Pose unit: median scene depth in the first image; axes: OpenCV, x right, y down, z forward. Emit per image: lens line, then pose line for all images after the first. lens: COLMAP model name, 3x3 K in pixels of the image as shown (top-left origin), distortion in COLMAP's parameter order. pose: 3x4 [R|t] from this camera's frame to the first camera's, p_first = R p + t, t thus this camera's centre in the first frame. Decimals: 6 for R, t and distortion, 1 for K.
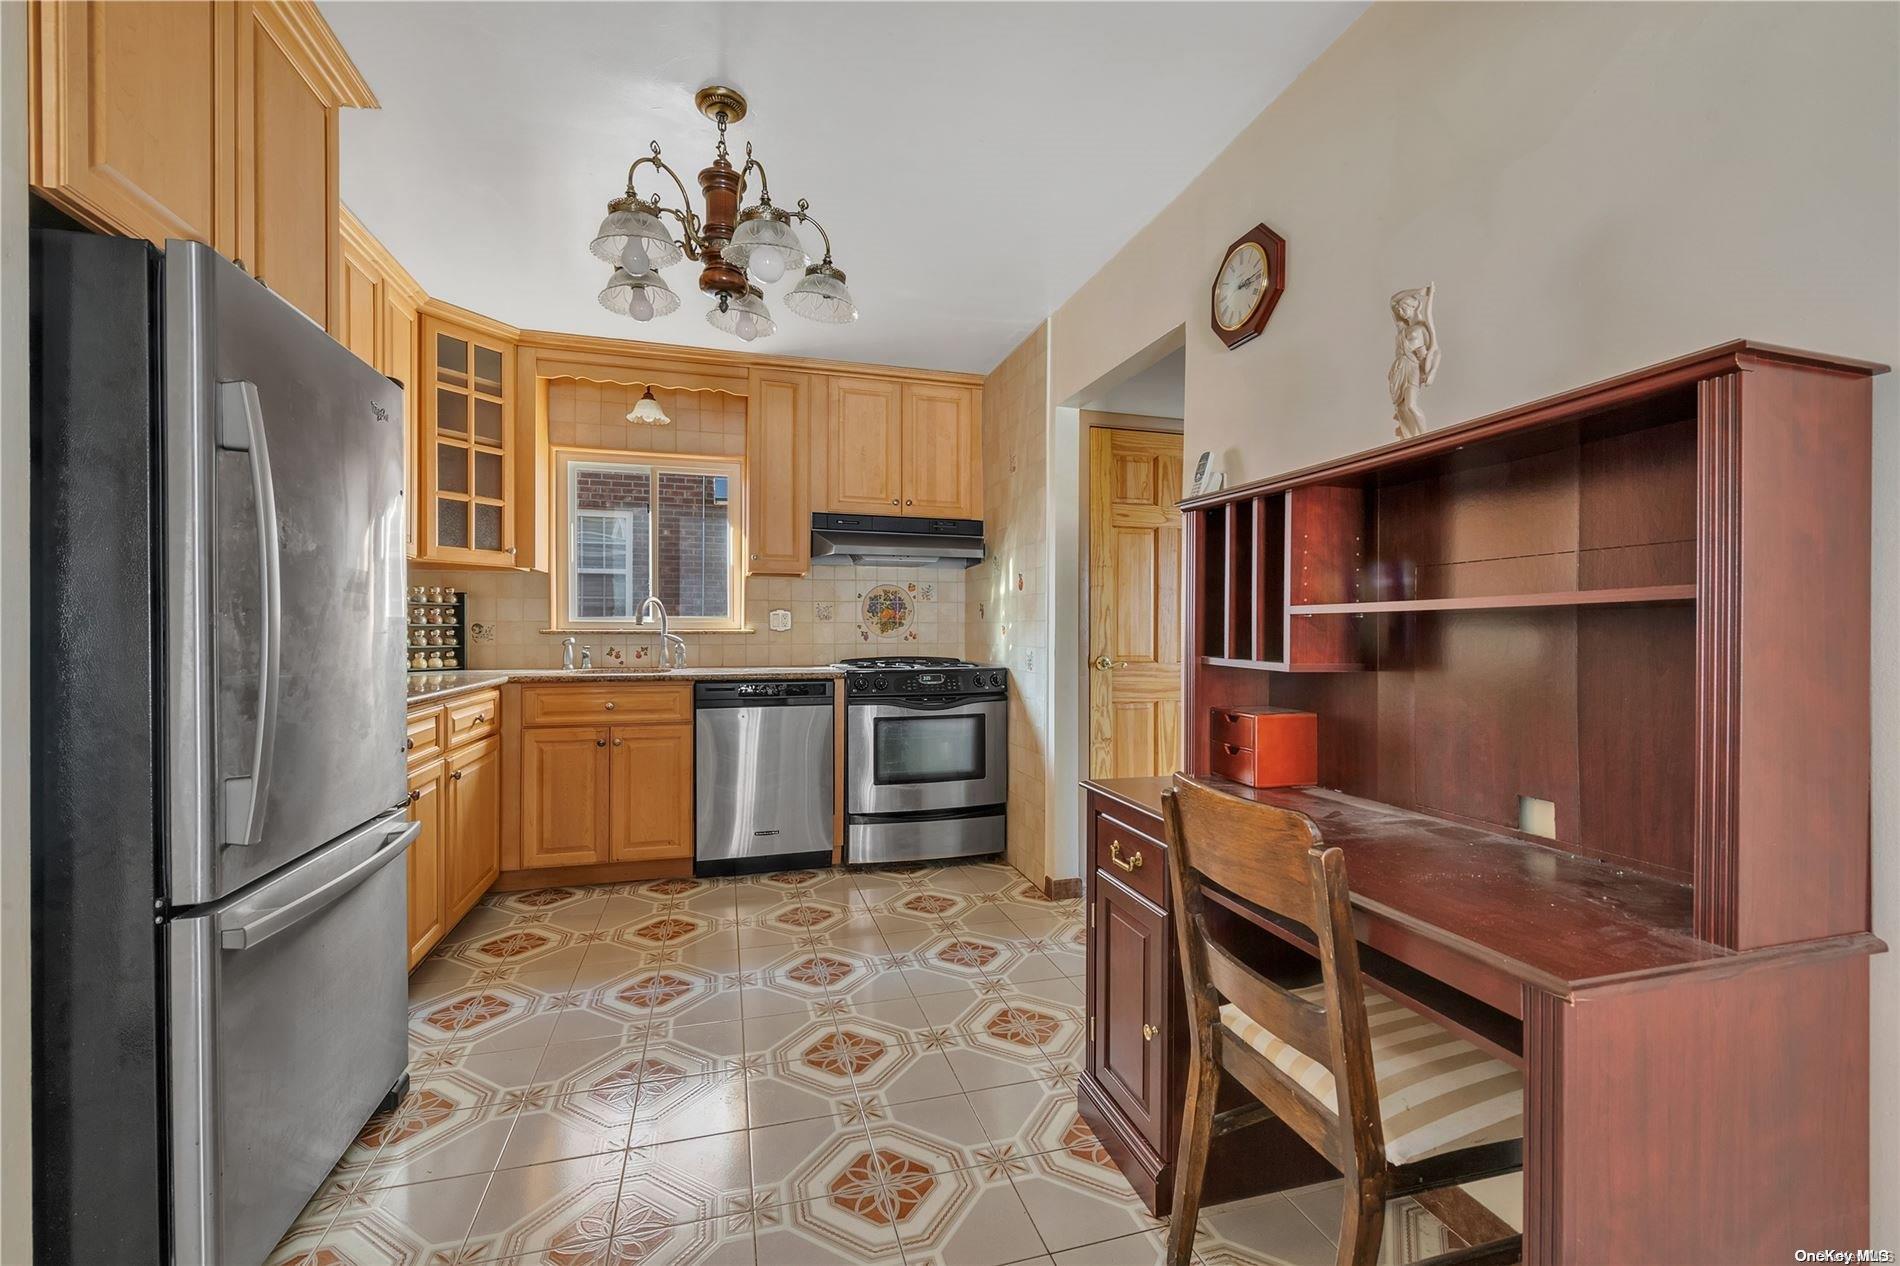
lens RADIAL K [[763.4, 0, 965.5], [0, 763.4, 631.9], [0, 0, 1]] dist [-0.000904, -0.002372]
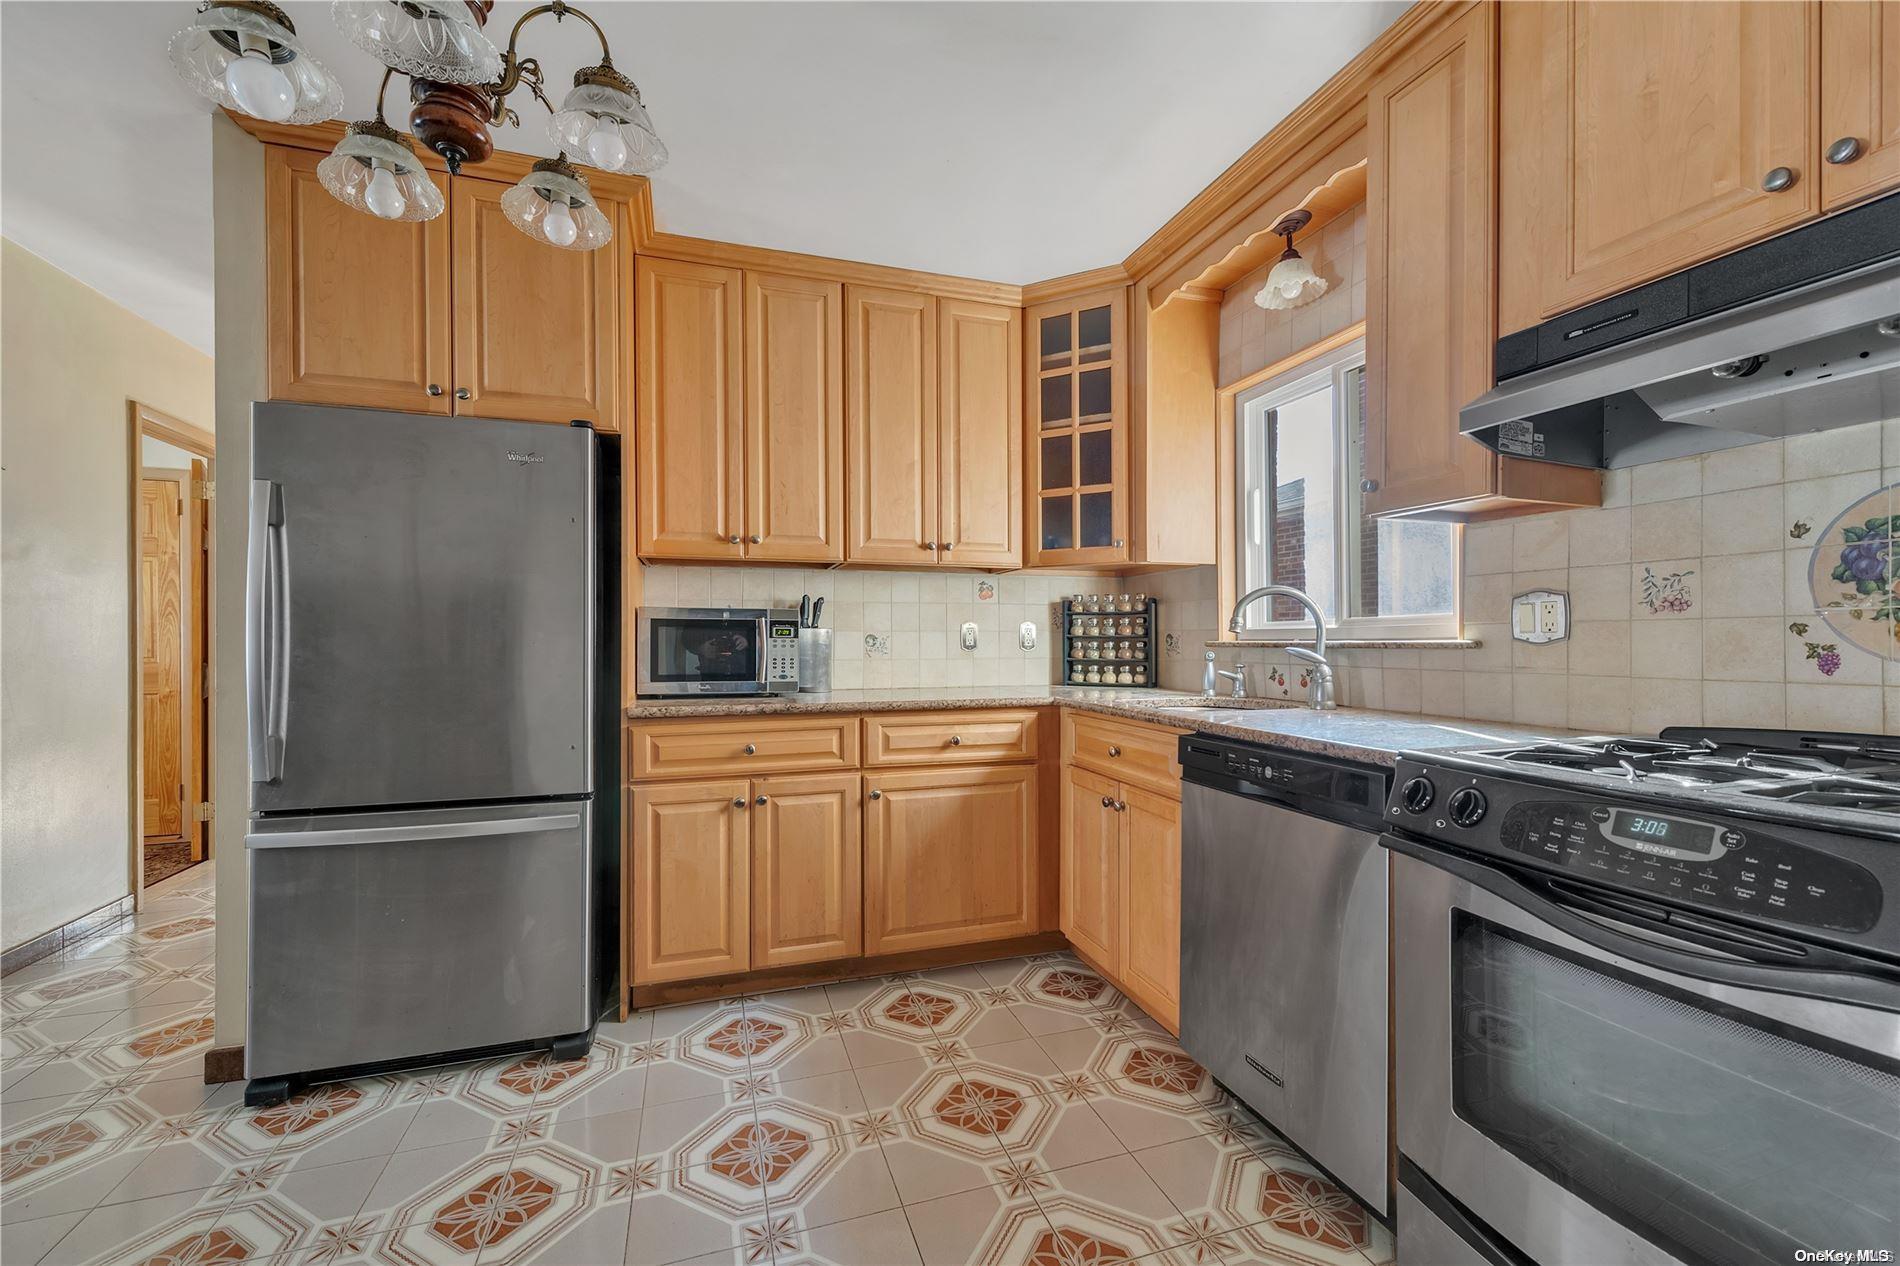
lens RADIAL K [[763.4, 0, 952.0], [0, 763.4, 639.0], [0, 0, 1]] dist [-0.000904, -0.002372]
pose [[0.019797, -0.005900, -0.999787, 0.217288], [-0.002257, 0.999980, -0.005946, 0.000317], [0.999801, 0.002374, 0.019783, 0.831073]]
